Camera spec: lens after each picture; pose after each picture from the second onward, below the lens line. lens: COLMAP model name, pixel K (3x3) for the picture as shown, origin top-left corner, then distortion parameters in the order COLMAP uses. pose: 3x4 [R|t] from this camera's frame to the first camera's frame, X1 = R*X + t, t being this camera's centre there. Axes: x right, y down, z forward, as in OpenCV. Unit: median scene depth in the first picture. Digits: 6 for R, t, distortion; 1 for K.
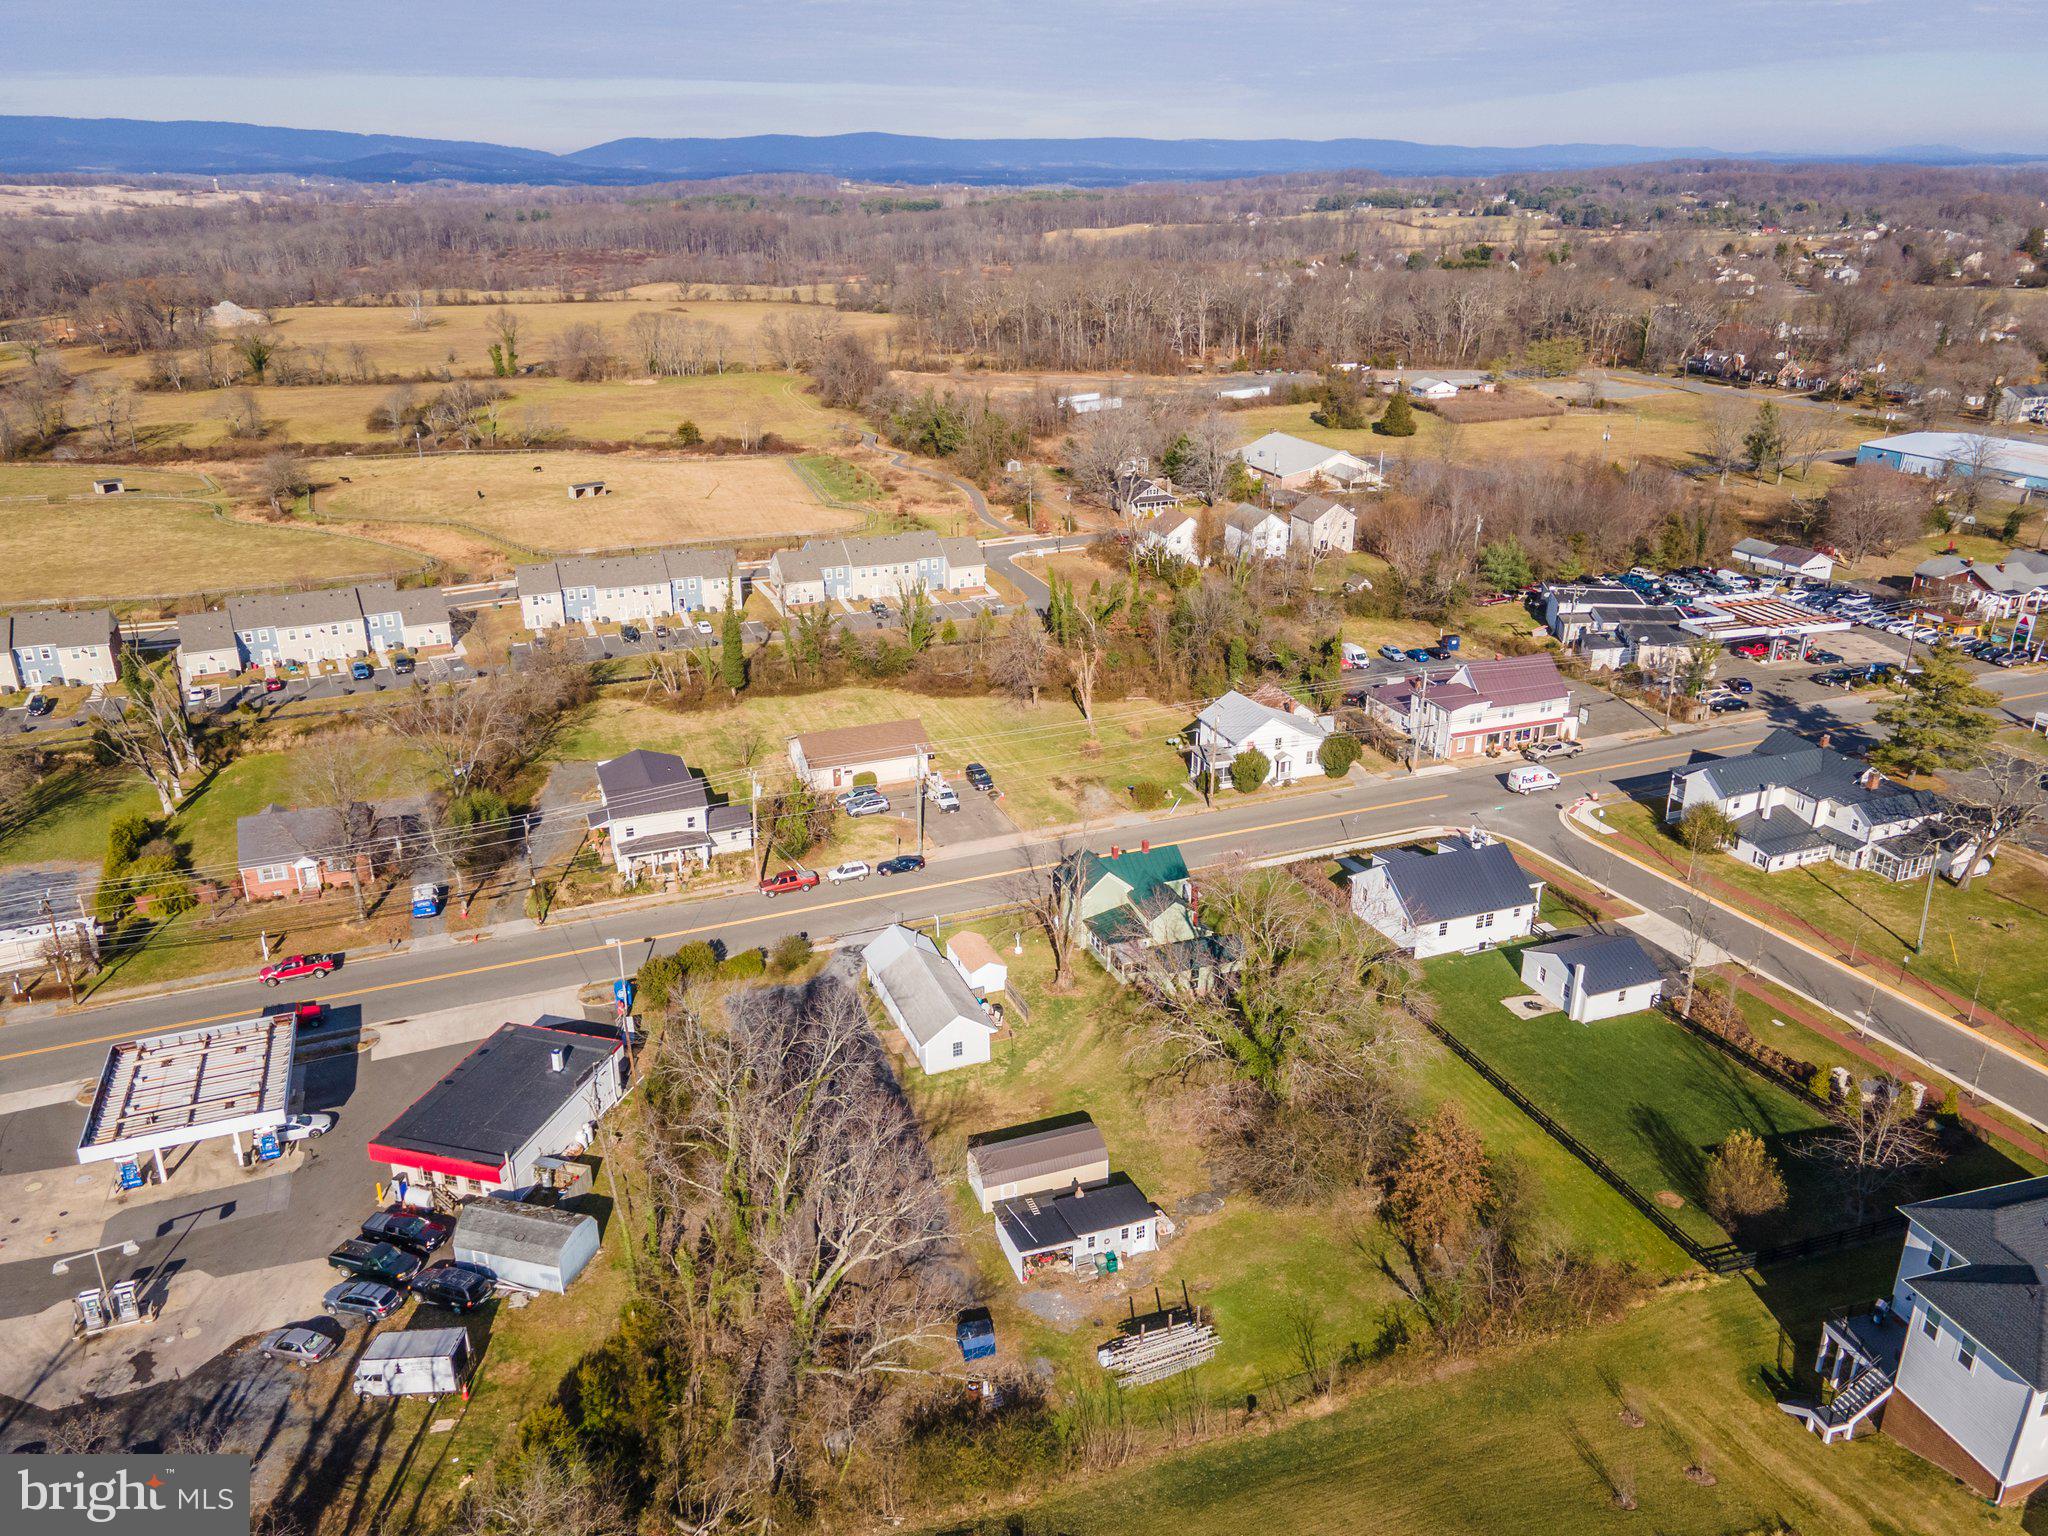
lens RADIAL K [[1488.4, 0, 1018.6], [0, 1488.4, 755.3], [0, 0, 1]] dist [0.039399, -0.001266]
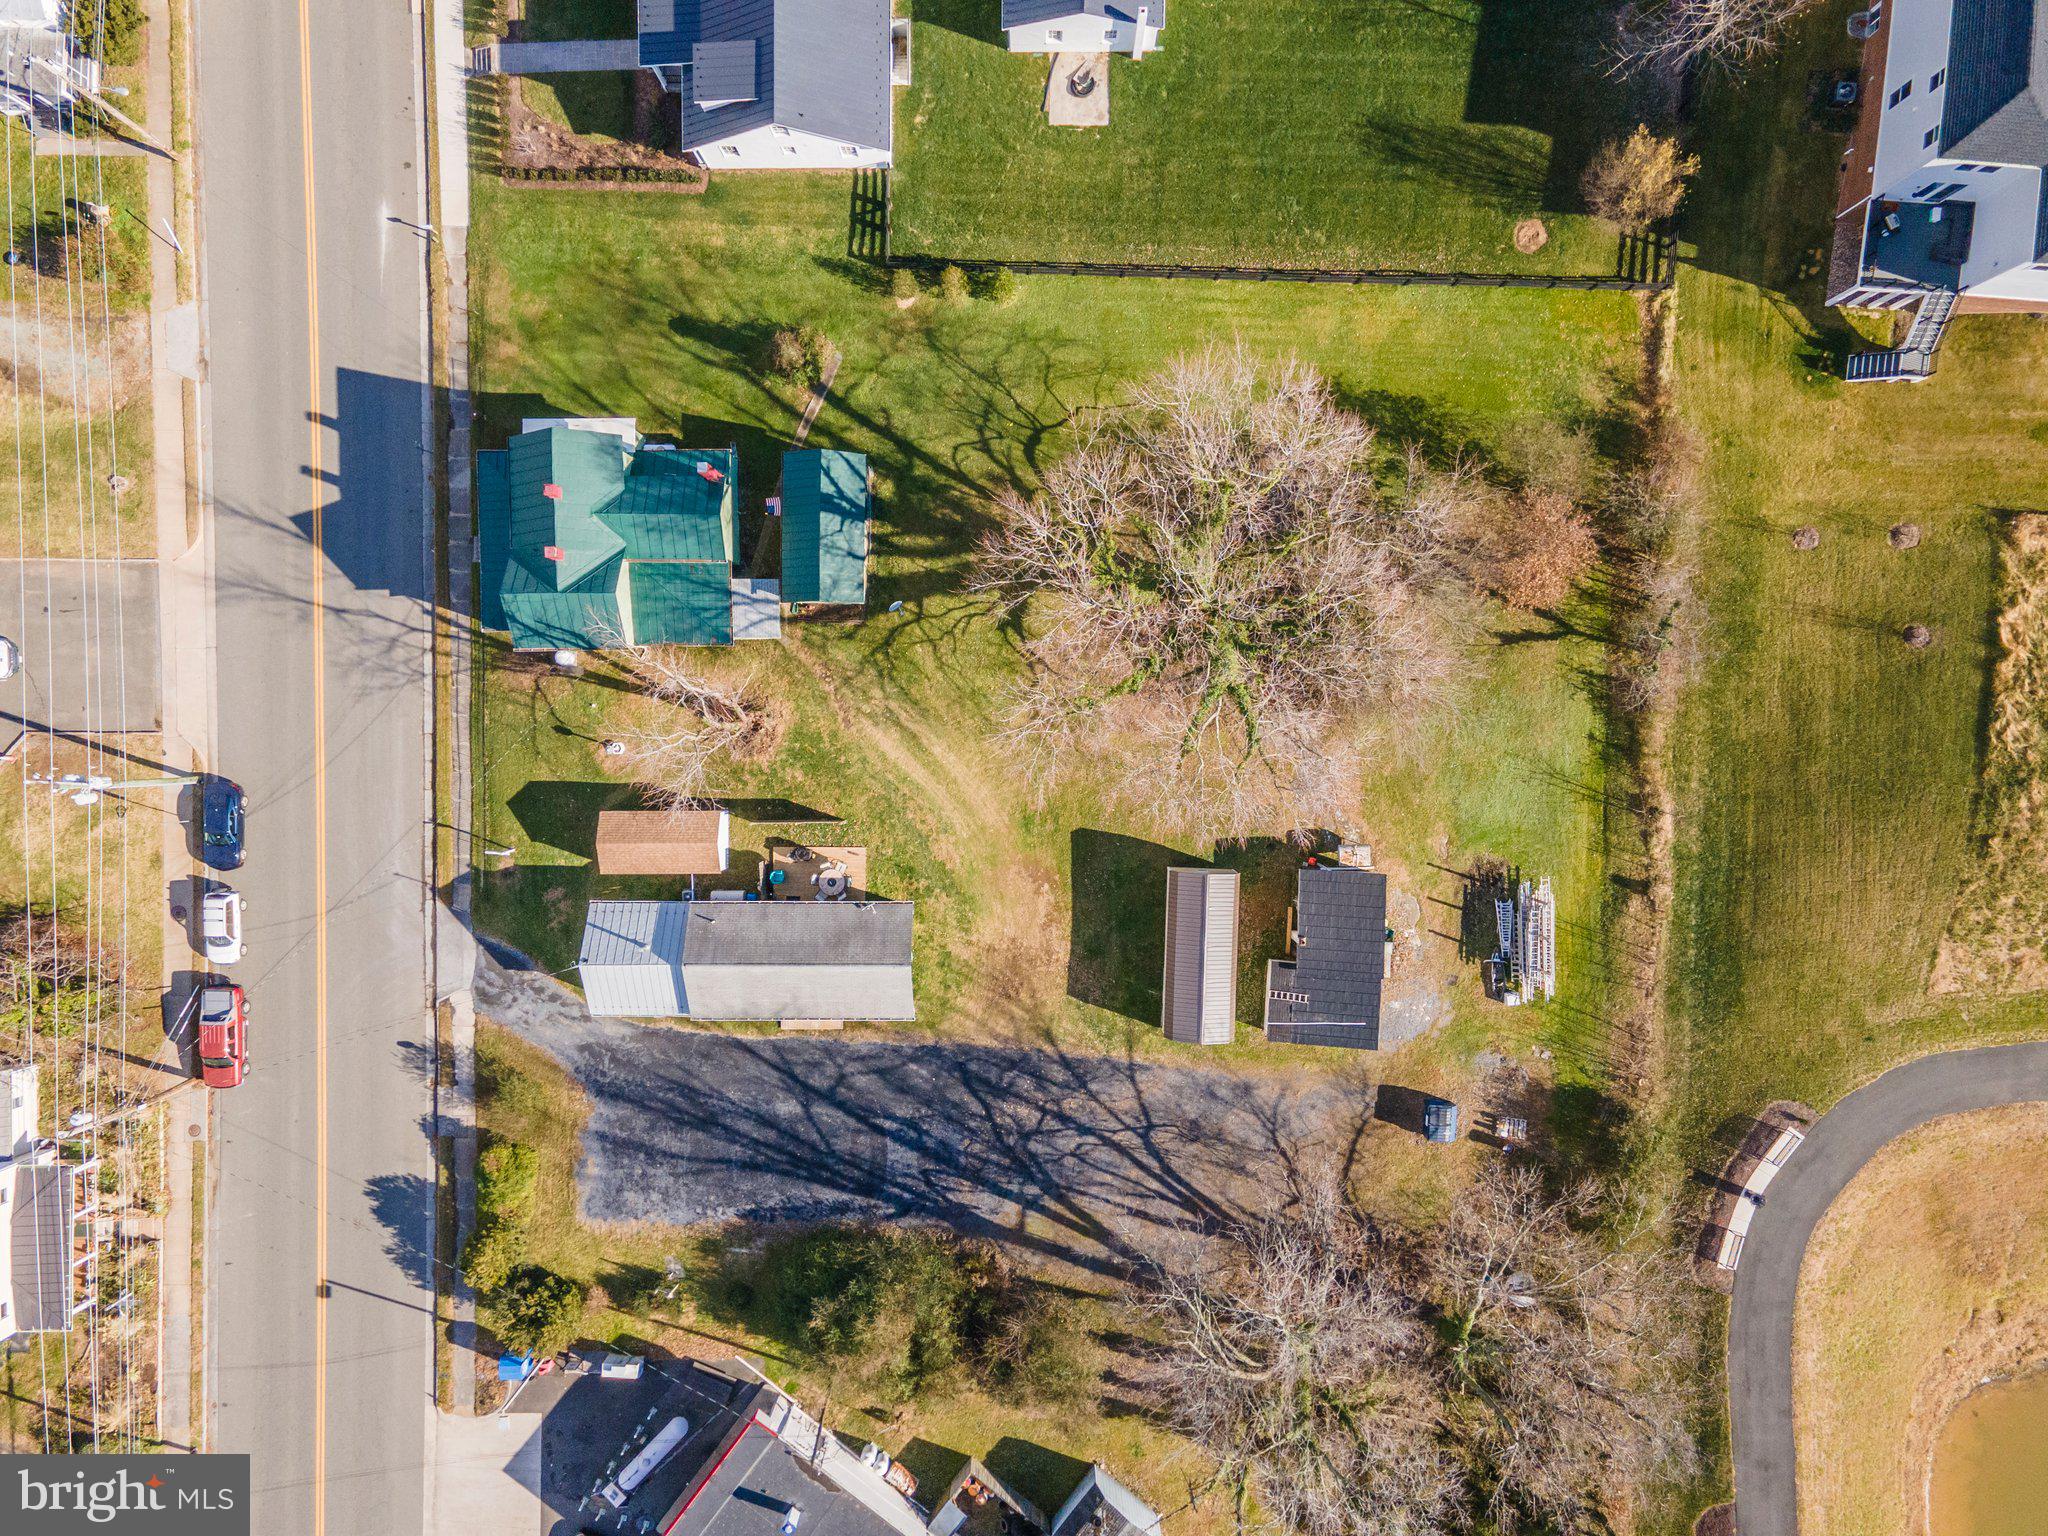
lens RADIAL K [[1488.4, 0, 1018.6], [0, 1488.4, 755.3], [0, 0, 1]] dist [0.039399, -0.001266]
pose [[0.361439, -0.932038, -0.025814, 0.058402], [0.356137, 0.112416, 0.927647, -0.294321], [-0.861701, -0.344481, 0.372564, 0.489940]]
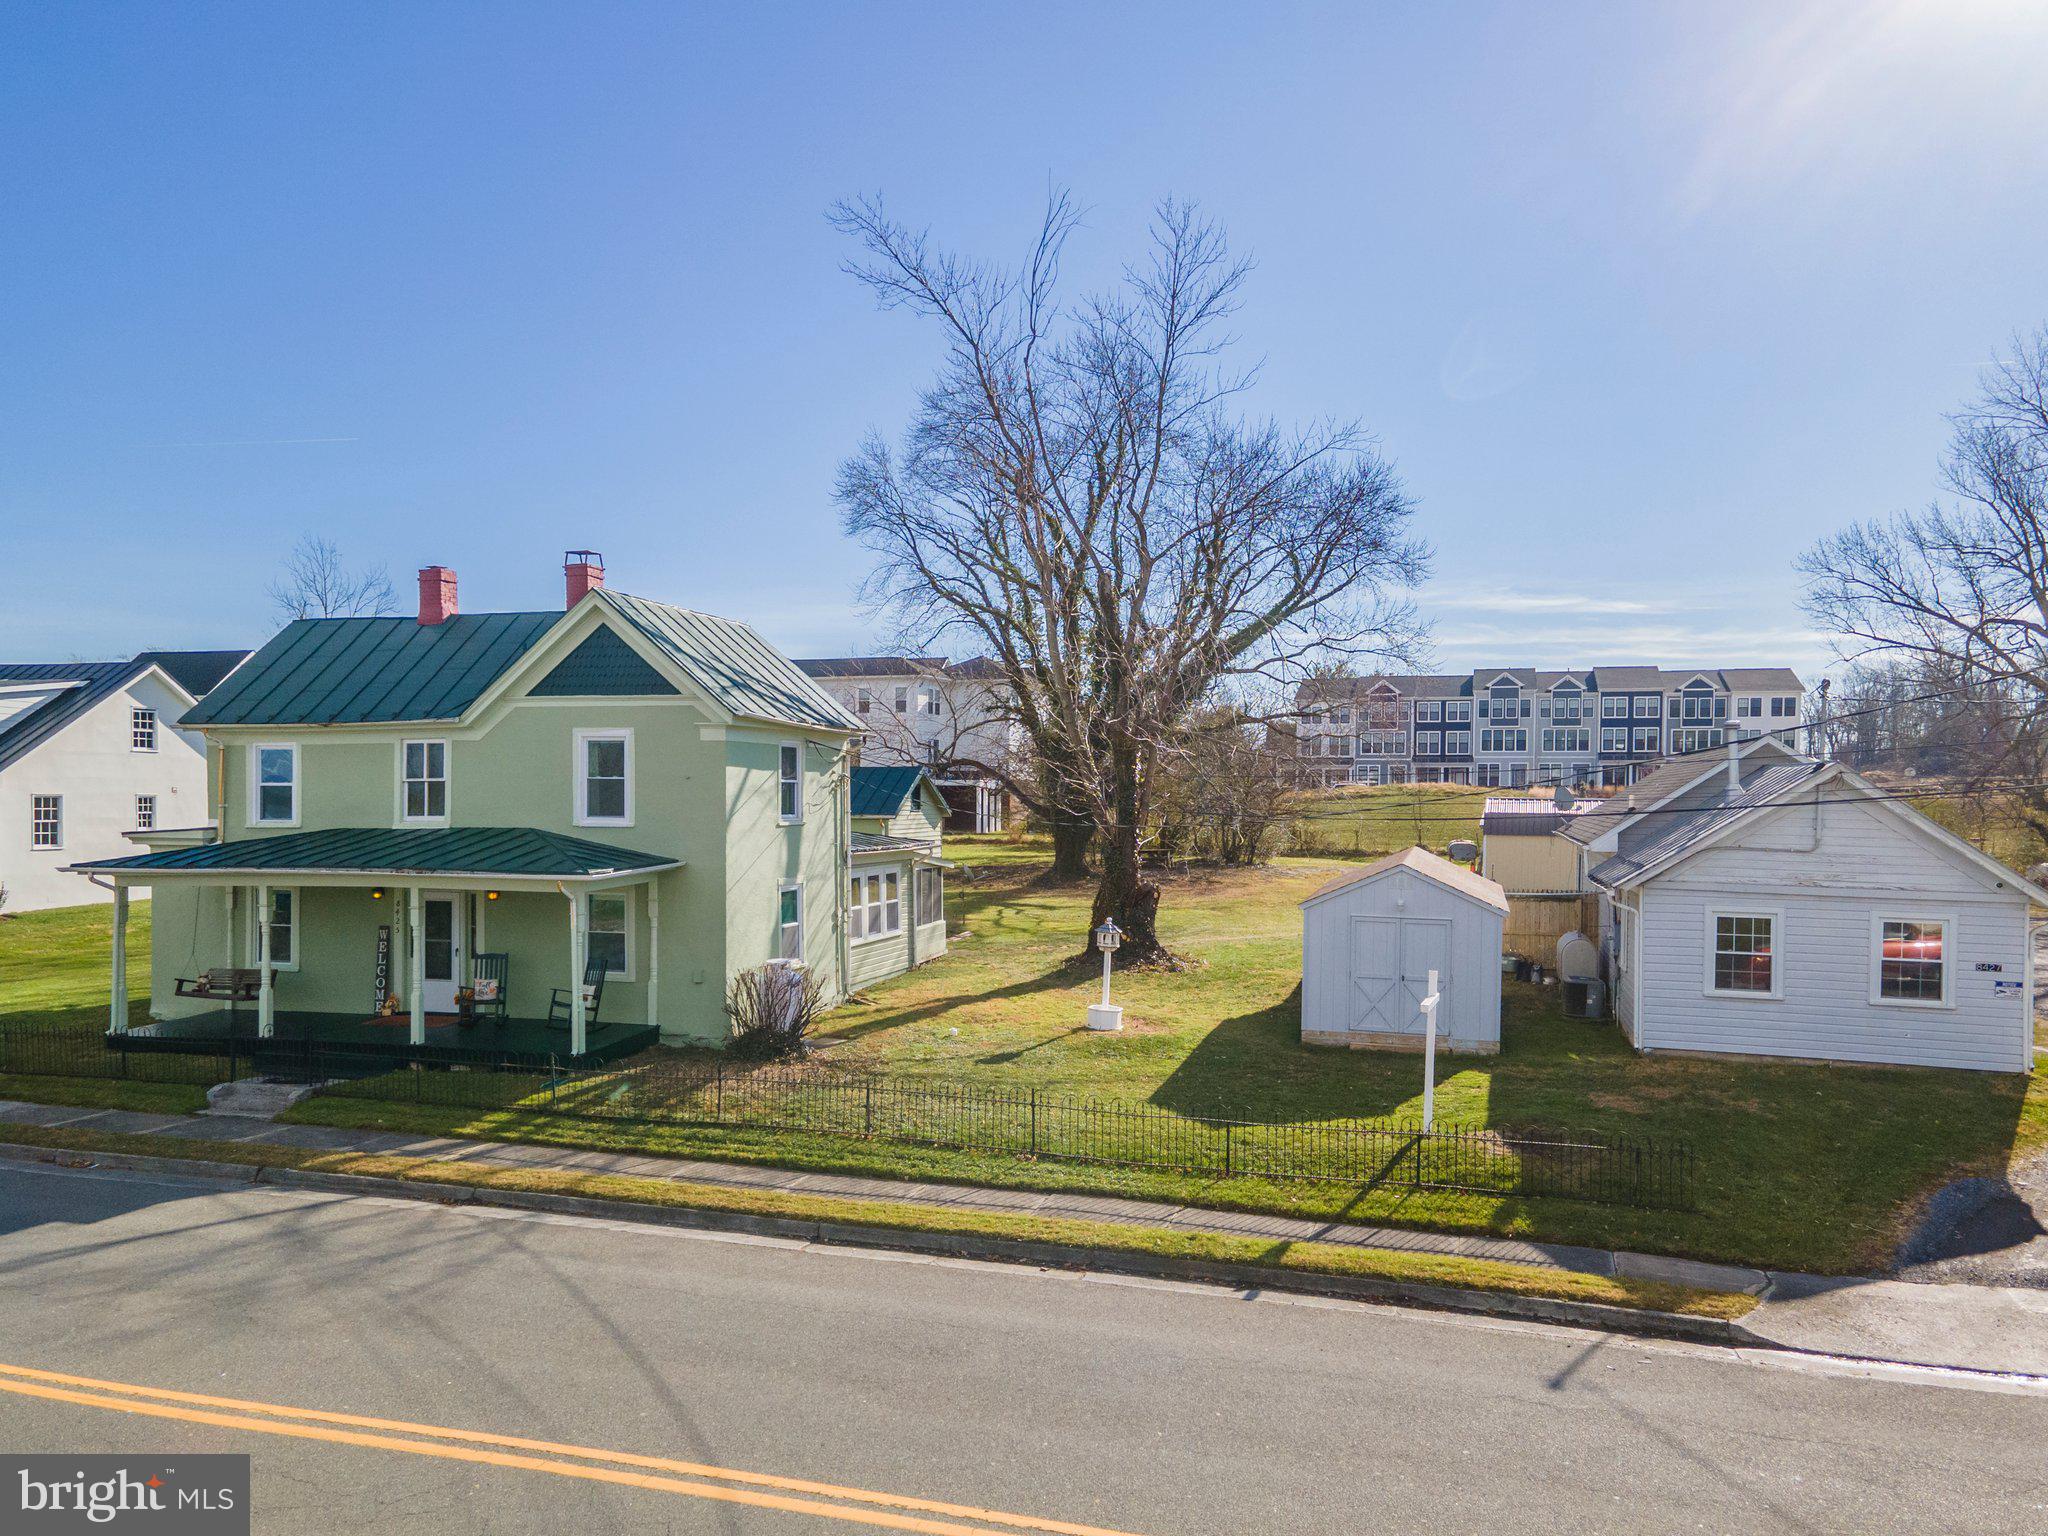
lens RADIAL K [[1530.8, 0, 1030.2], [0, 1530.8, 823.9], [0, 0, 1]] dist [0.030213, -0.003139]
pose [[-0.794804, -0.012339, 0.606741, -0.086180], [0.216104, 0.928501, 0.301969, 0.033233], [-0.567085, 0.371125, -0.735310, 0.889939]]
